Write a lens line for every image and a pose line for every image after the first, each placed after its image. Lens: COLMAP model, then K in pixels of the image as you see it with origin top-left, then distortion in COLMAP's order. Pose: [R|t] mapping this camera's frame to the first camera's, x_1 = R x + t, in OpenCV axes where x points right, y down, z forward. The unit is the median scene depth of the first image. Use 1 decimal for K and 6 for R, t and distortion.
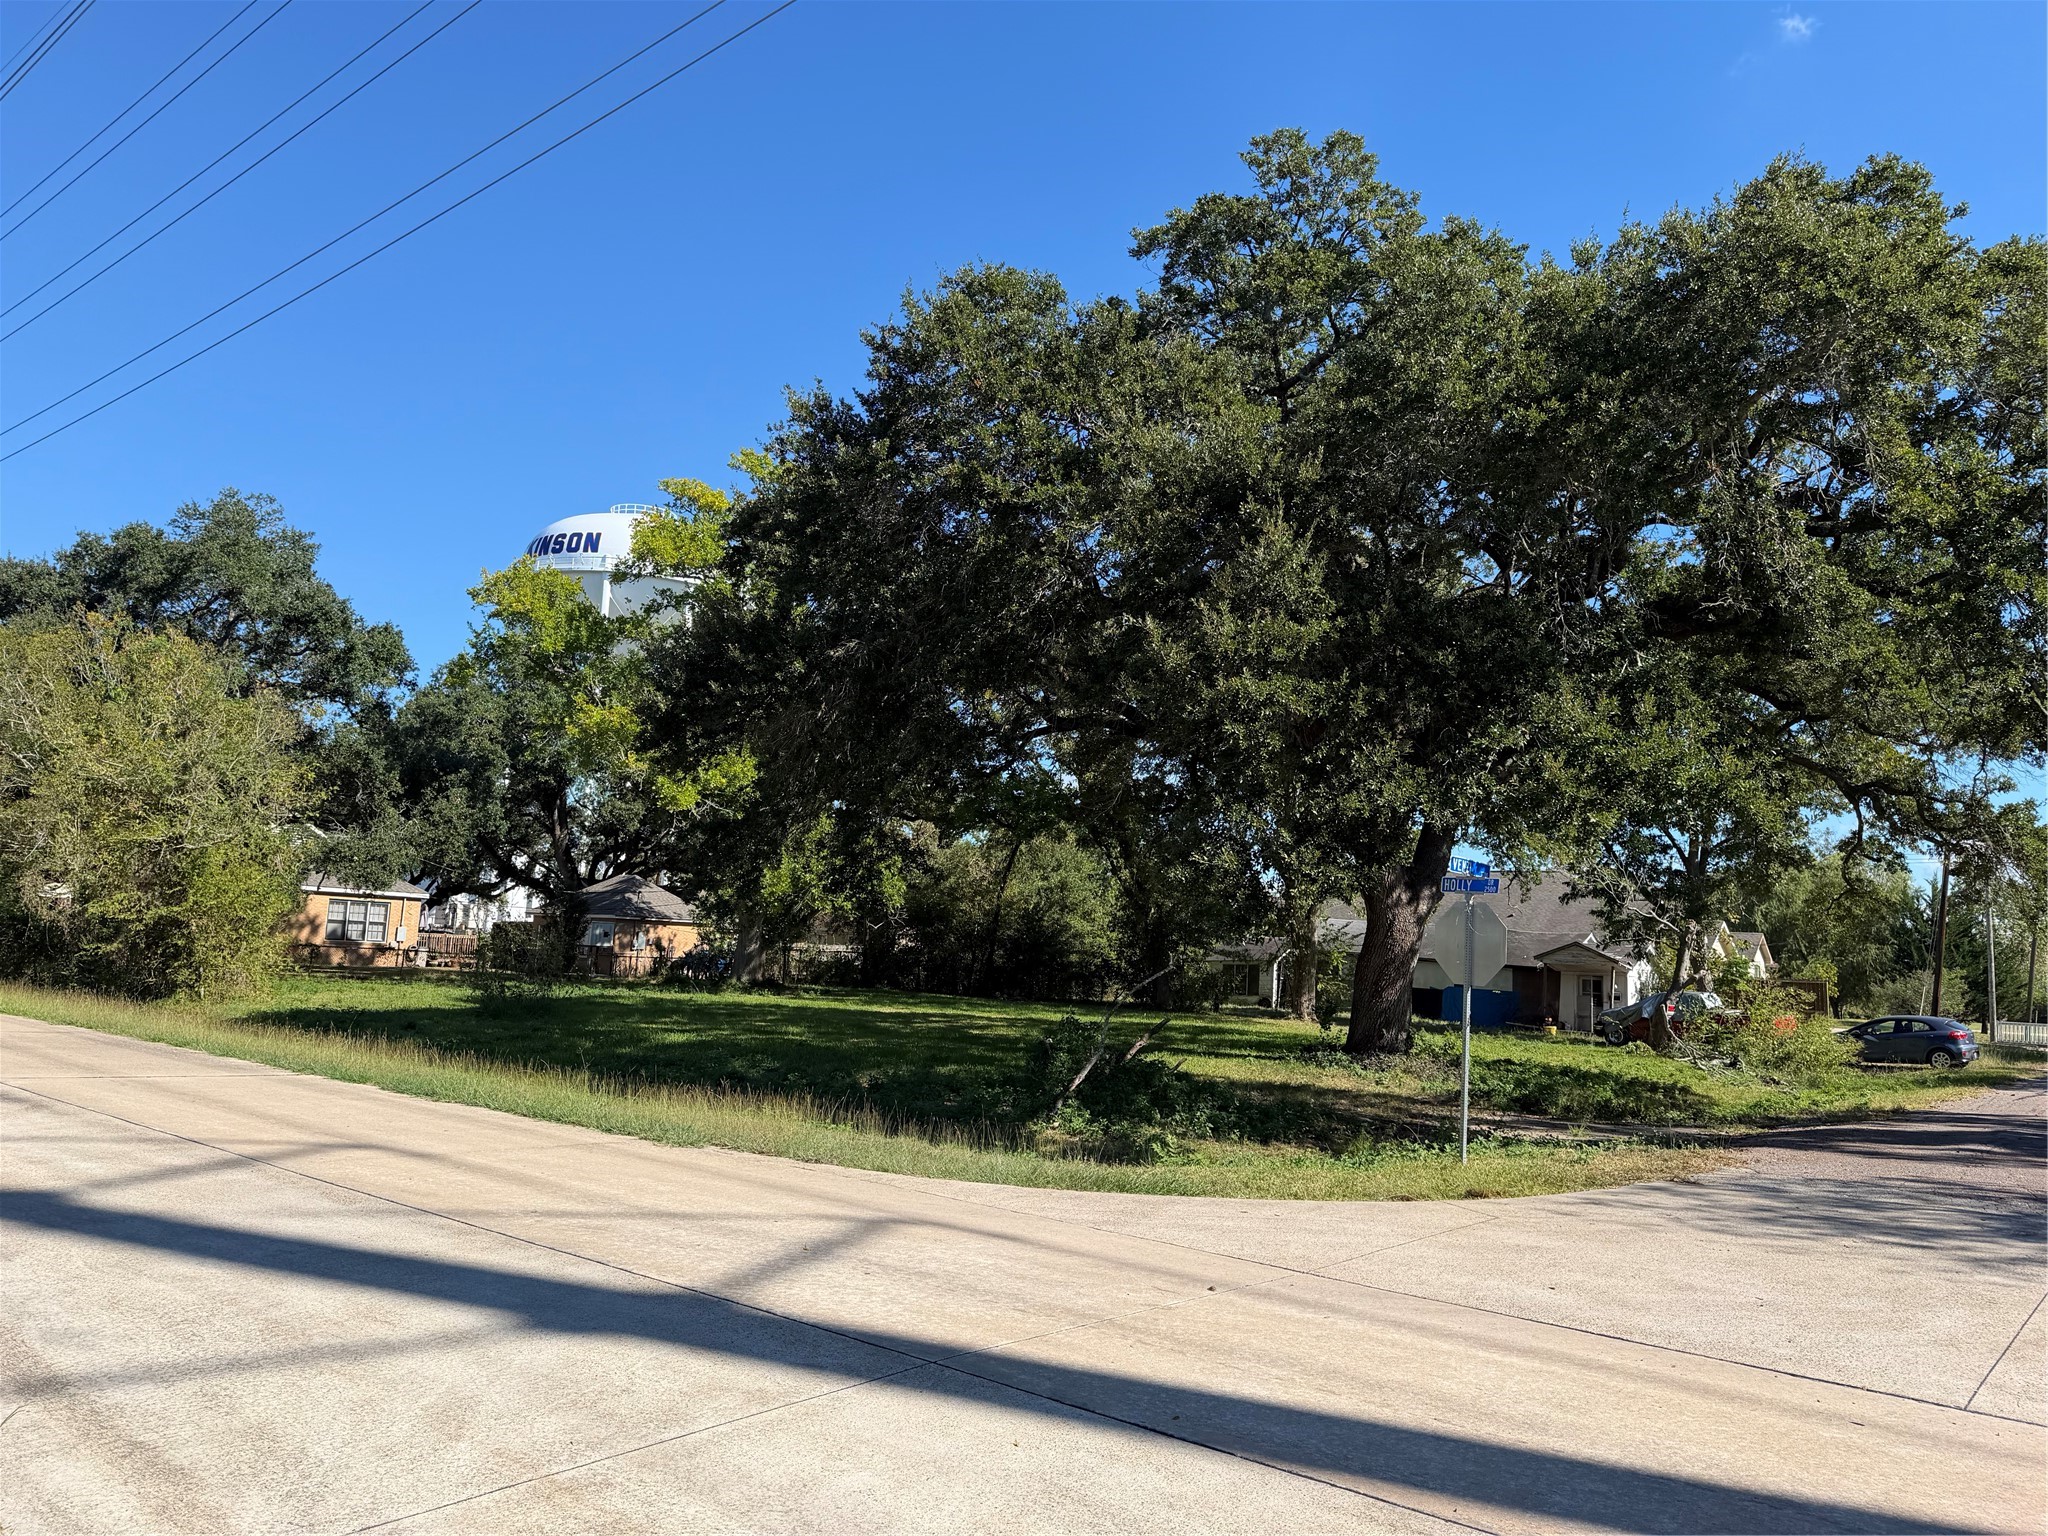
lens RADIAL K [[1436.5, 0, 1024.0], [0, 1436.5, 768.0], [0, 0, 1]] dist [0.080412, -0.100546]
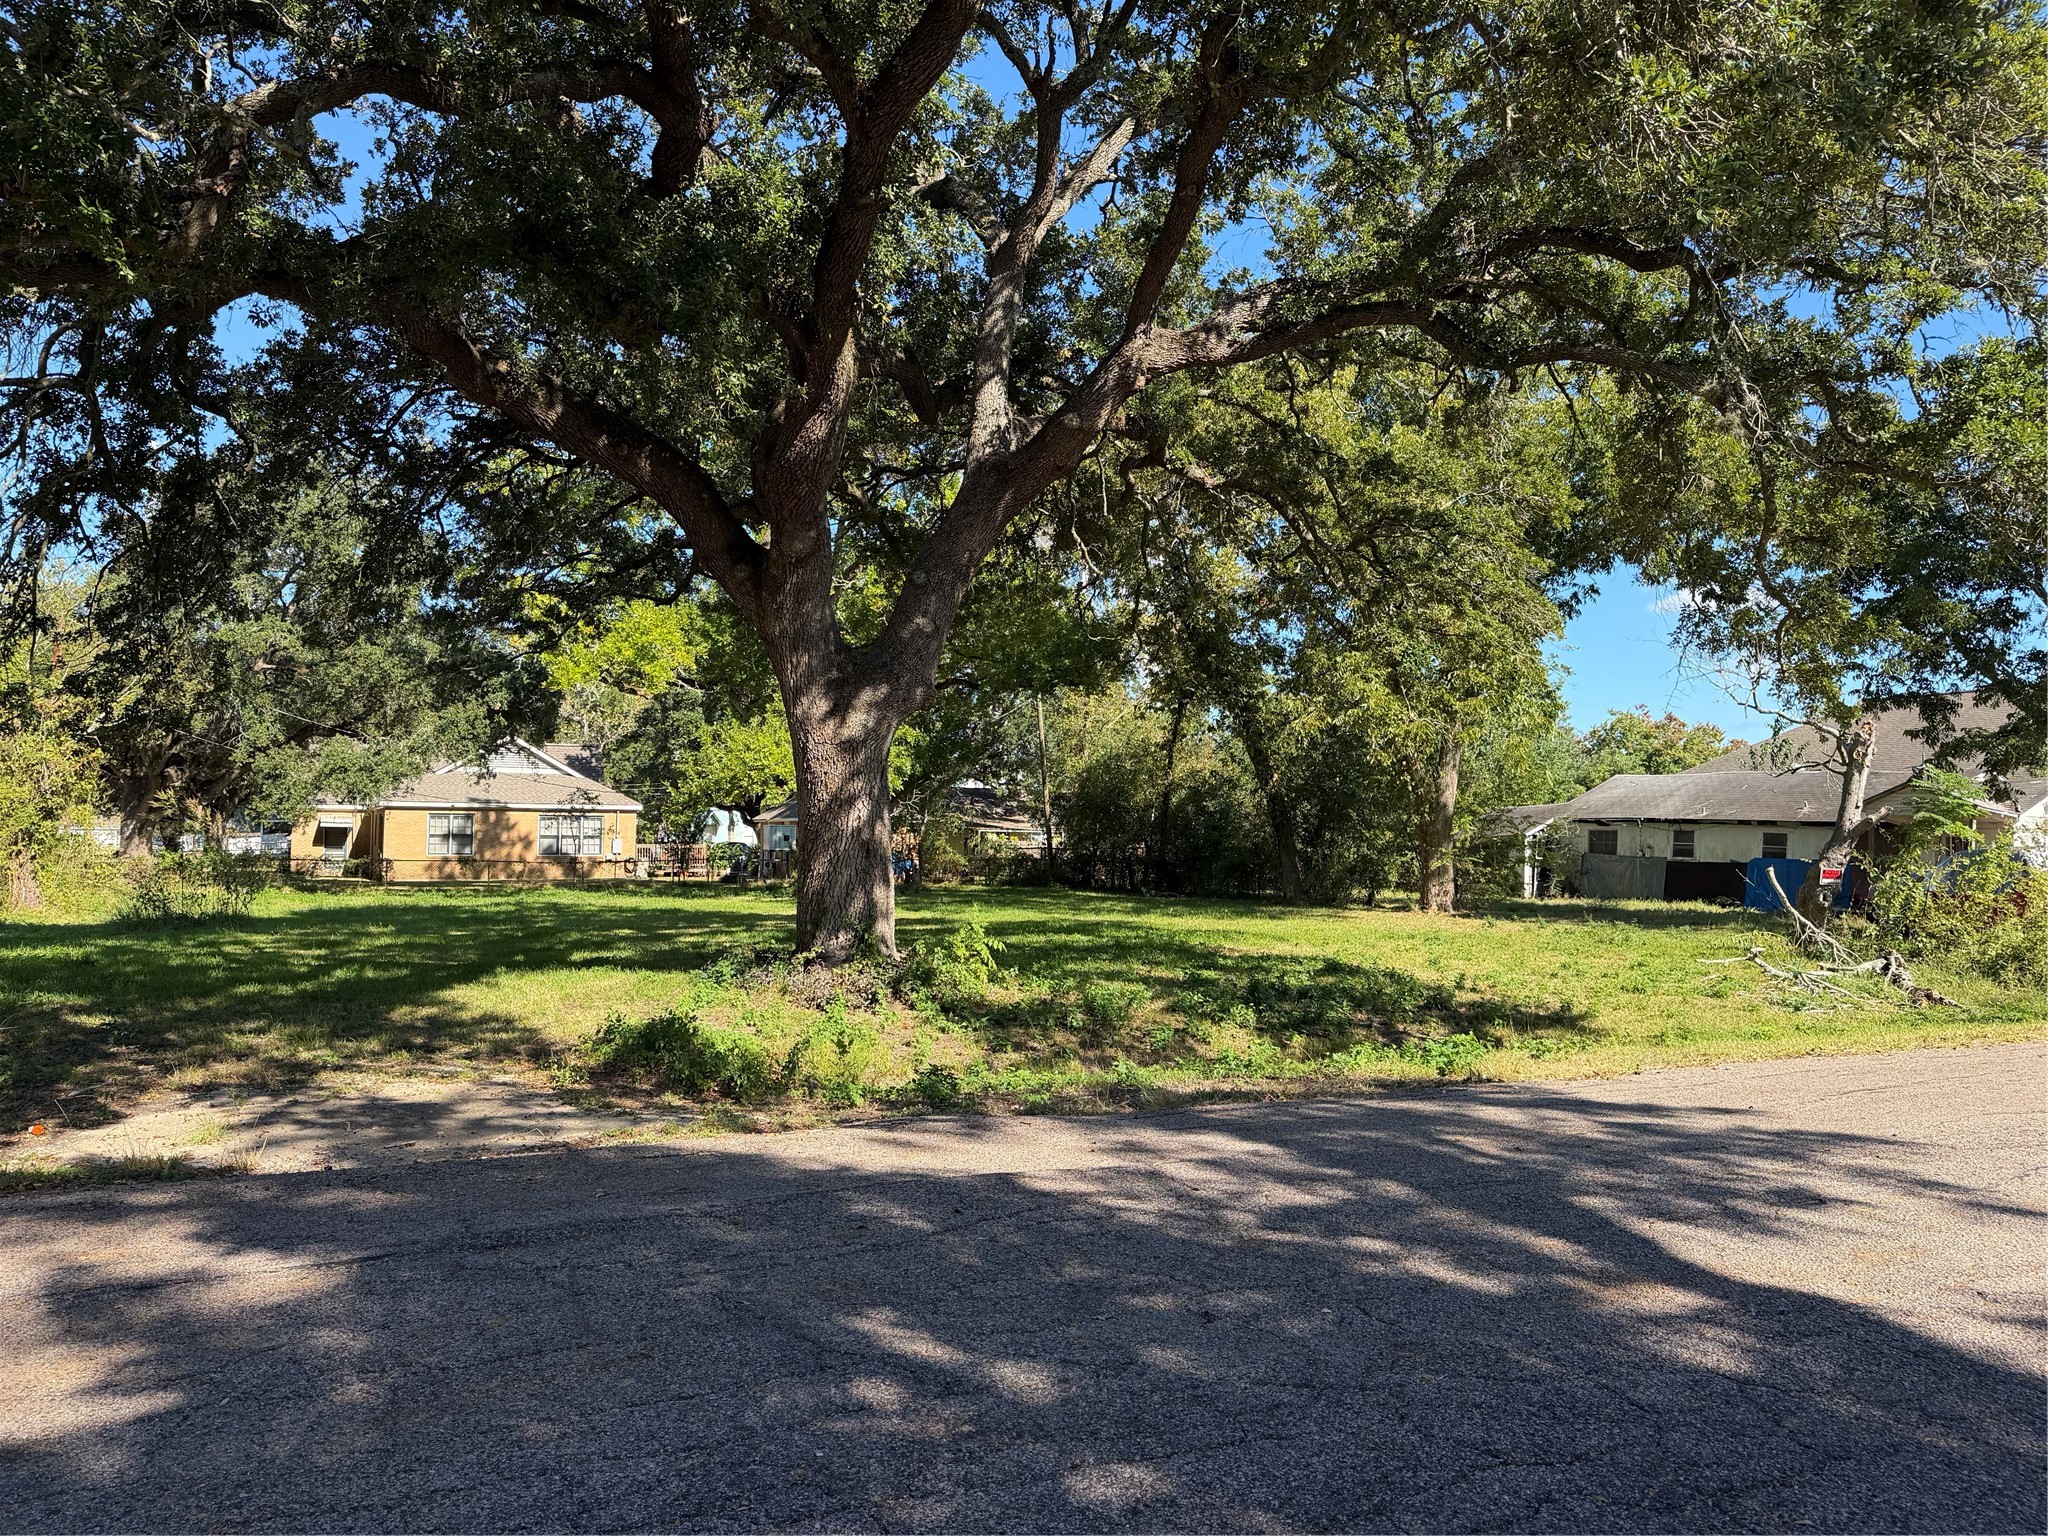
lens RADIAL K [[1436.5, 0, 1024.0], [0, 1436.5, 768.0], [0, 0, 1]] dist [0.080412, -0.100546]
pose [[0.910531, -0.065167, -0.408273, 0.297989], [0.092020, 0.994673, 0.046457, 0.048901], [0.403070, -0.079870, 0.911677, 0.251699]]
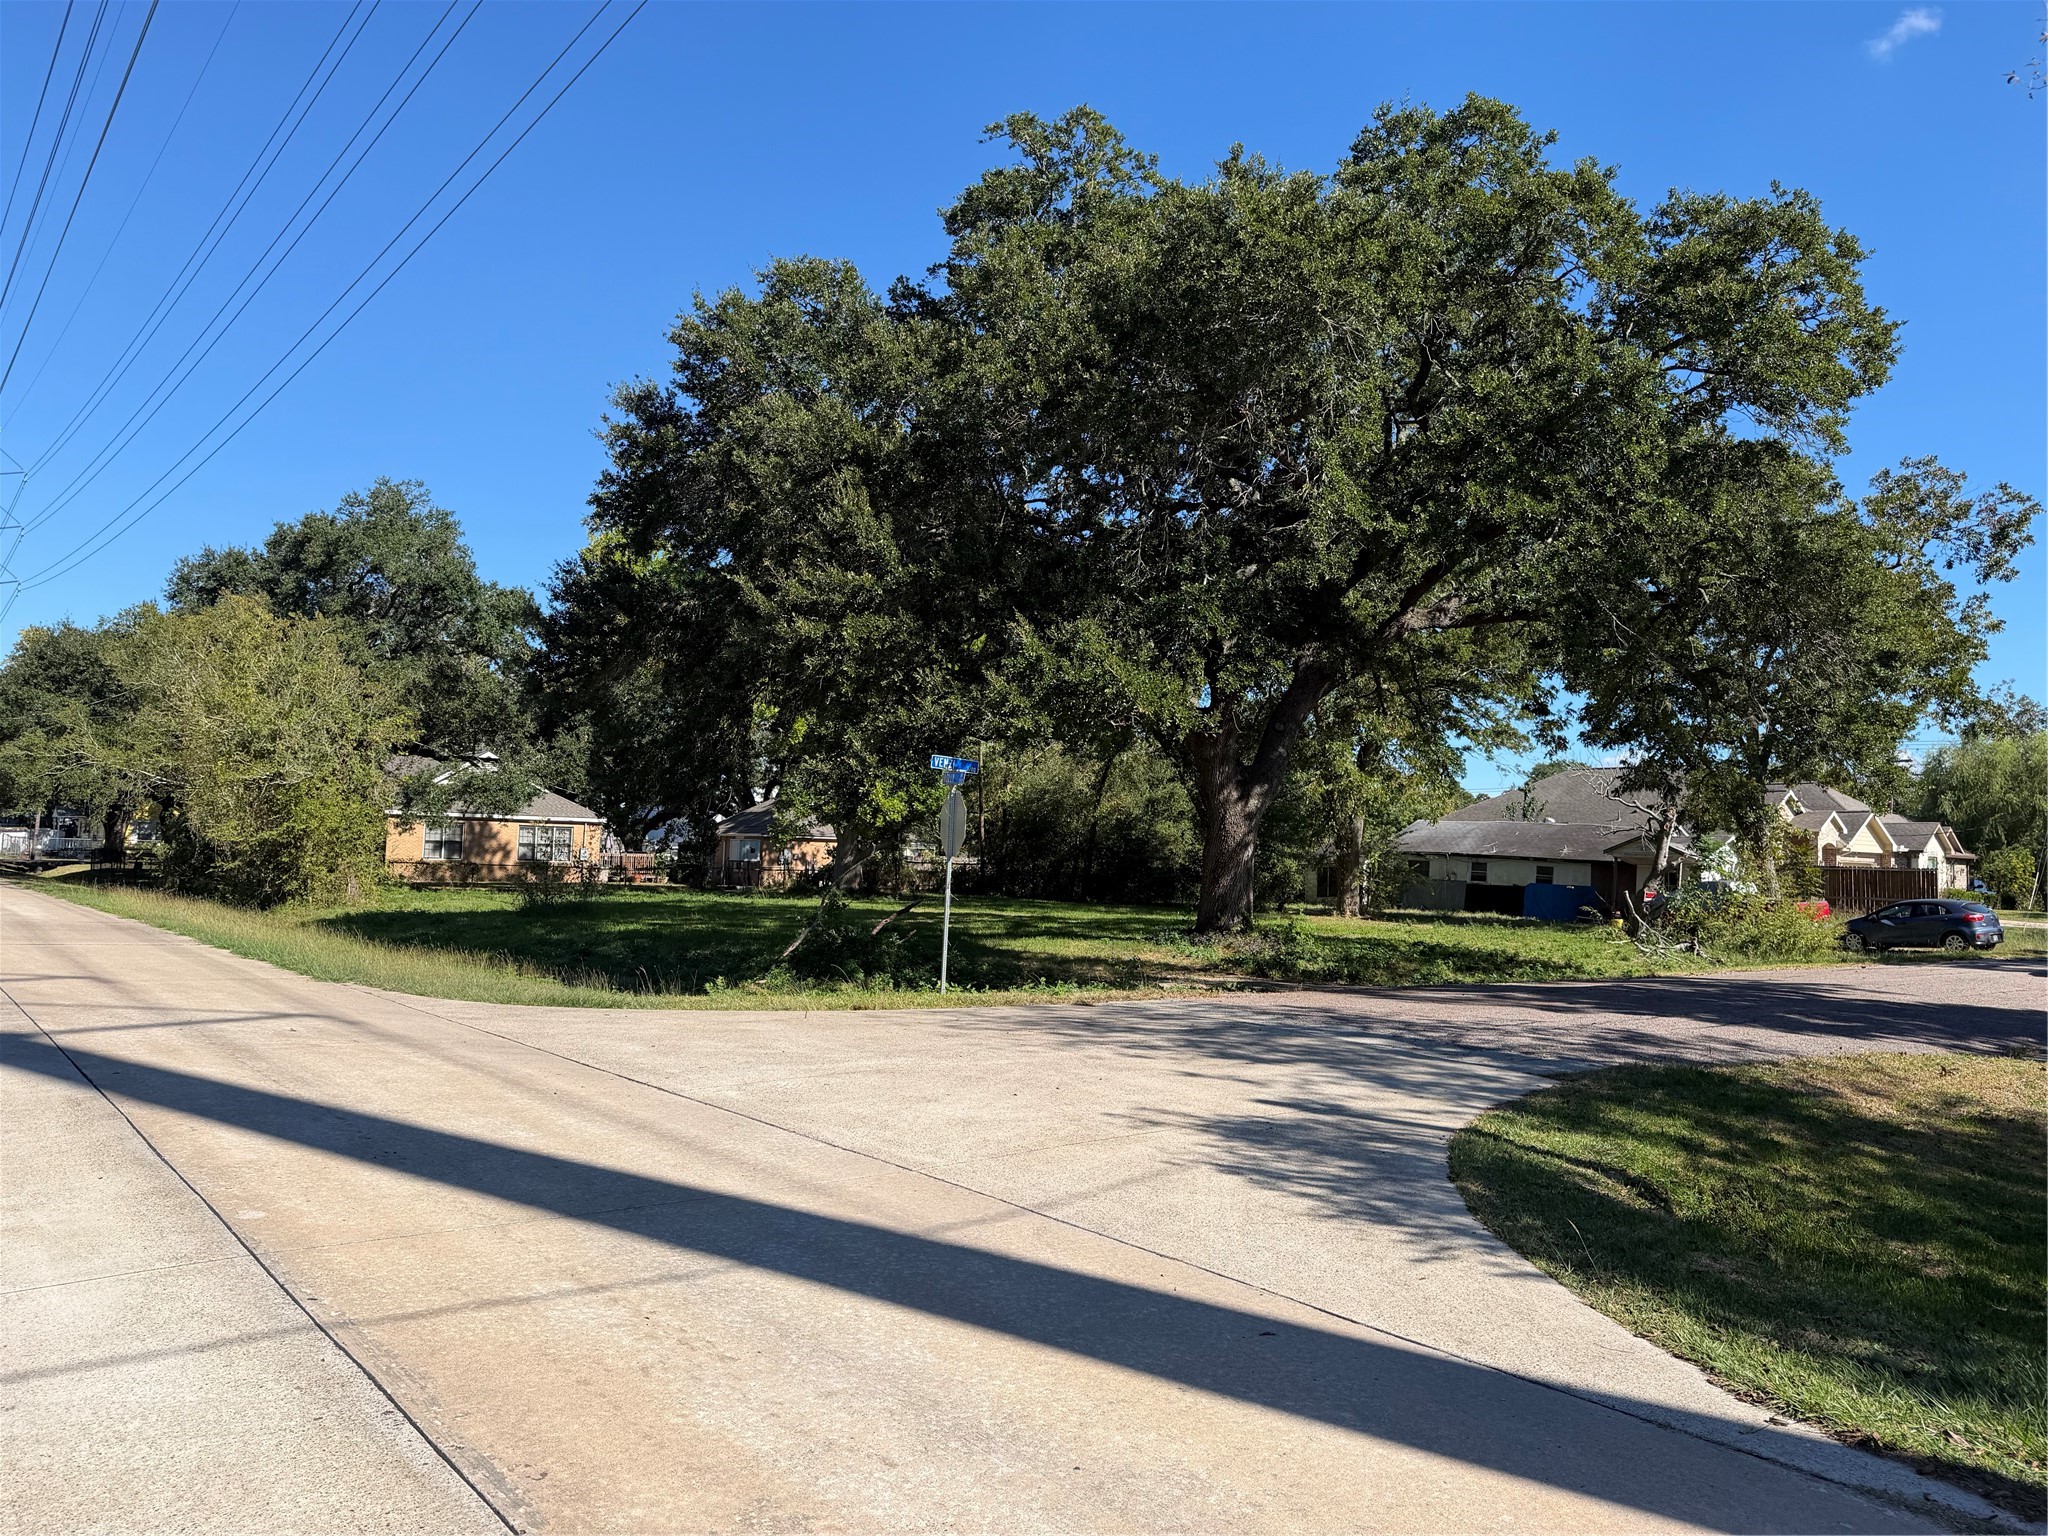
lens RADIAL K [[1418.3, 0, 1029.7], [0, 1418.3, 769.0], [0, 0, 1]] dist [0.136063, -0.176880]
pose [[0.981196, -0.034810, -0.189850, 0.163963], [0.045733, 0.997522, 0.053460, 0.002552], [0.187518, -0.061138, 0.980357, -0.051043]]
